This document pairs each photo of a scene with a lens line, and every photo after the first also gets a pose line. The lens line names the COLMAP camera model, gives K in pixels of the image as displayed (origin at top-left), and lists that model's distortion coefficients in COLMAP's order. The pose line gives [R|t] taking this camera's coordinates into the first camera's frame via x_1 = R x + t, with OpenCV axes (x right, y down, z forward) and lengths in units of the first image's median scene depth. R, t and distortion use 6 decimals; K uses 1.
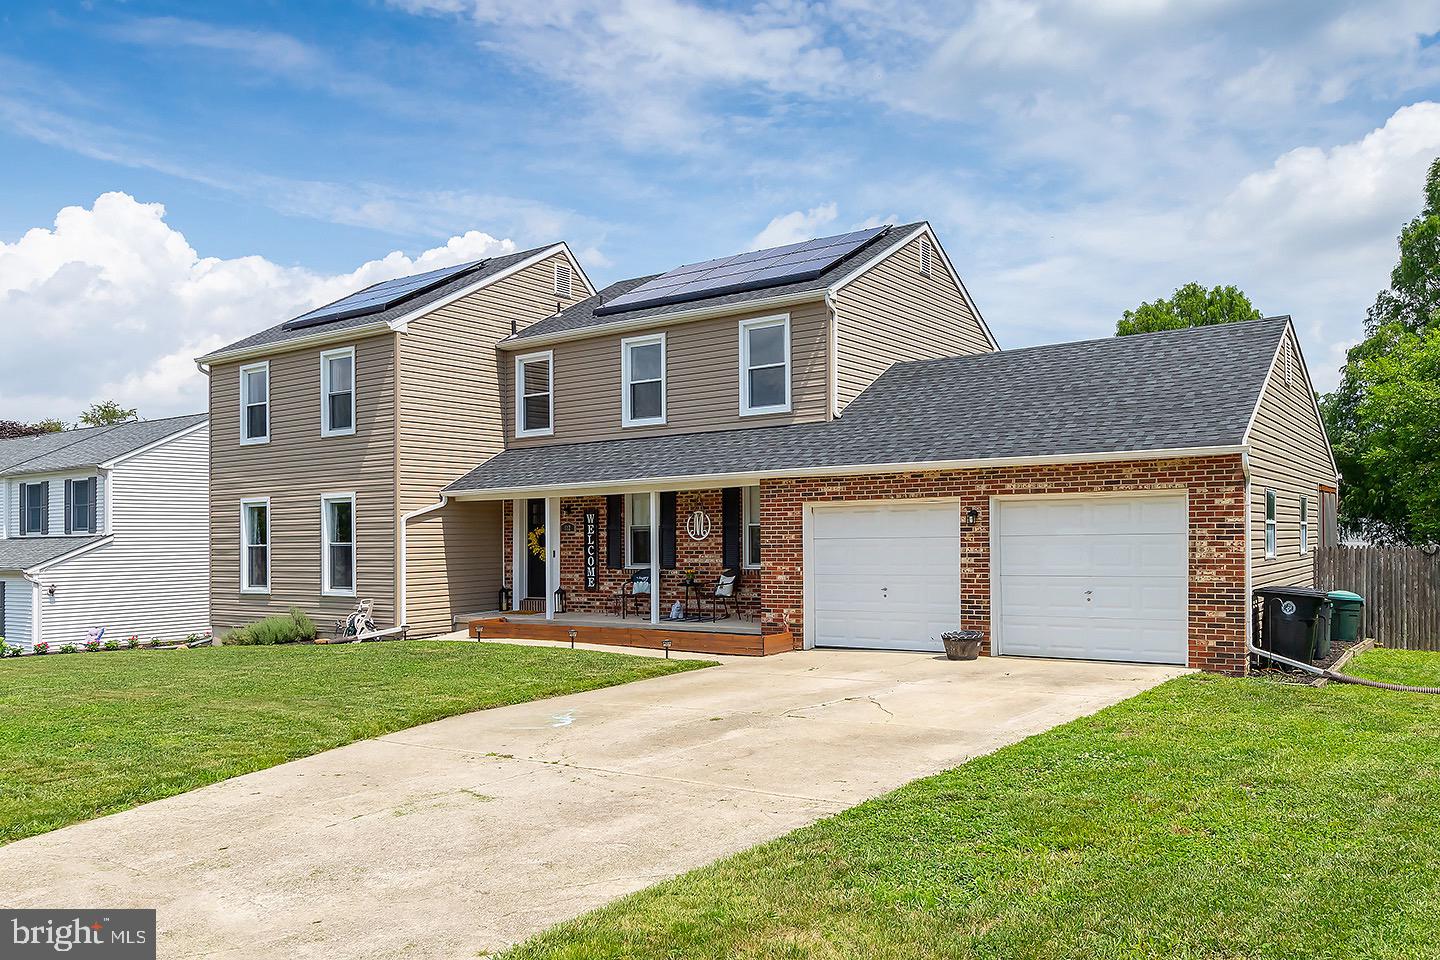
lens RADIAL K [[1072.3, 0, 720.3], [0, 1072.3, 561.5], [0, 0, 1]] dist [0.075742, 0.001781]
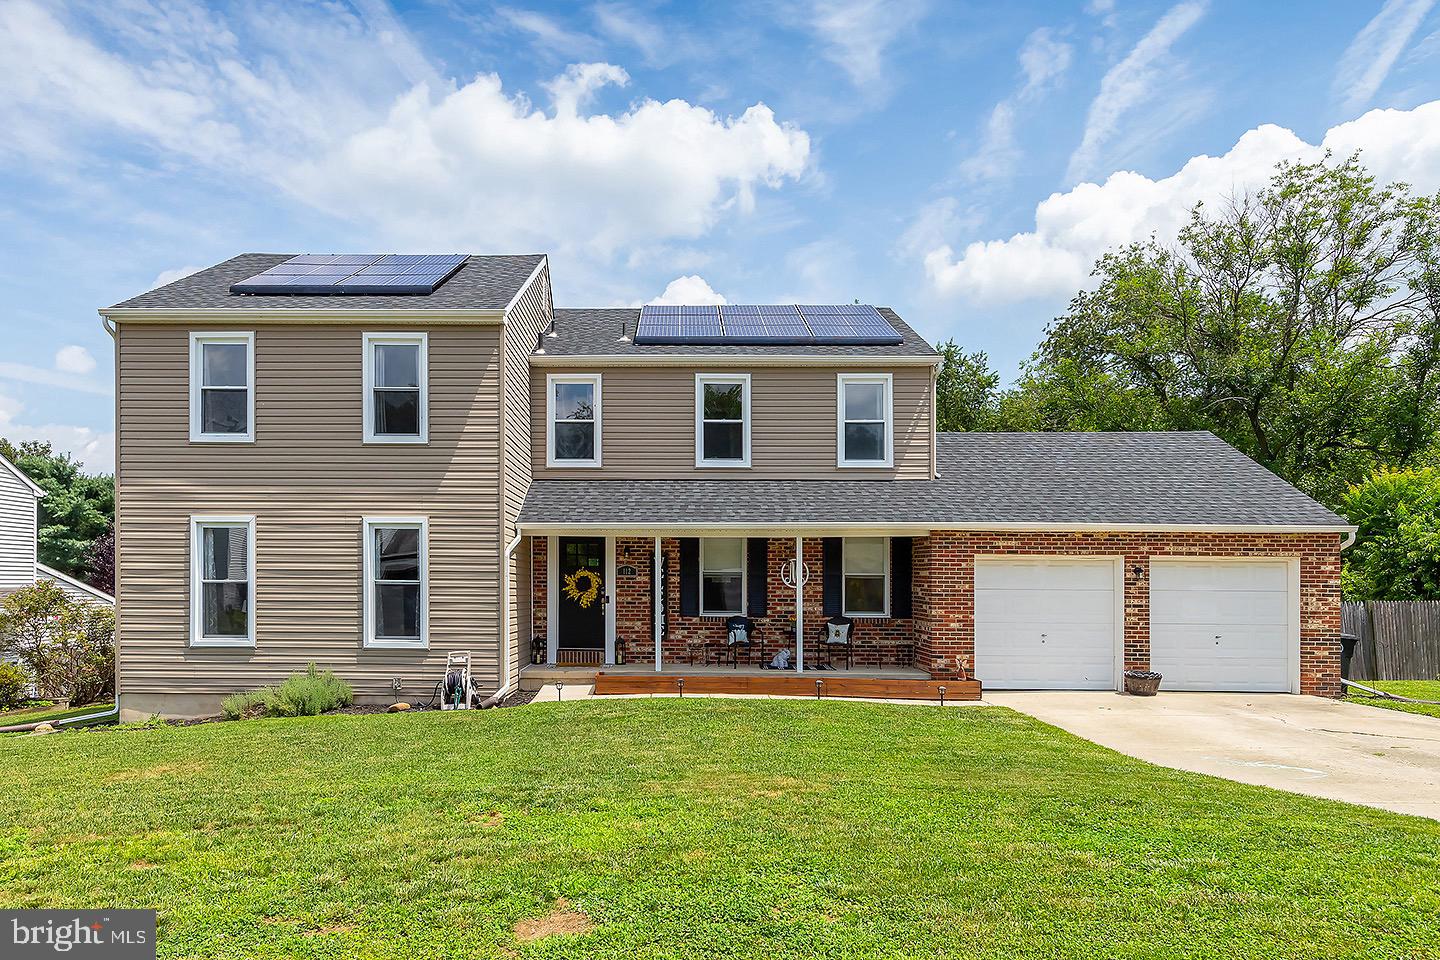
lens RADIAL K [[910.3, 0, 720.1], [0, 910.3, 617.1], [0, 0, 1]] dist [0.045971, -0.044161]
pose [[0.831433, 0.006349, 0.555589, -0.596270], [-0.008128, 0.999967, 0.000736, 0.007754], [-0.555566, -0.005128, 0.831457, 0.366304]]
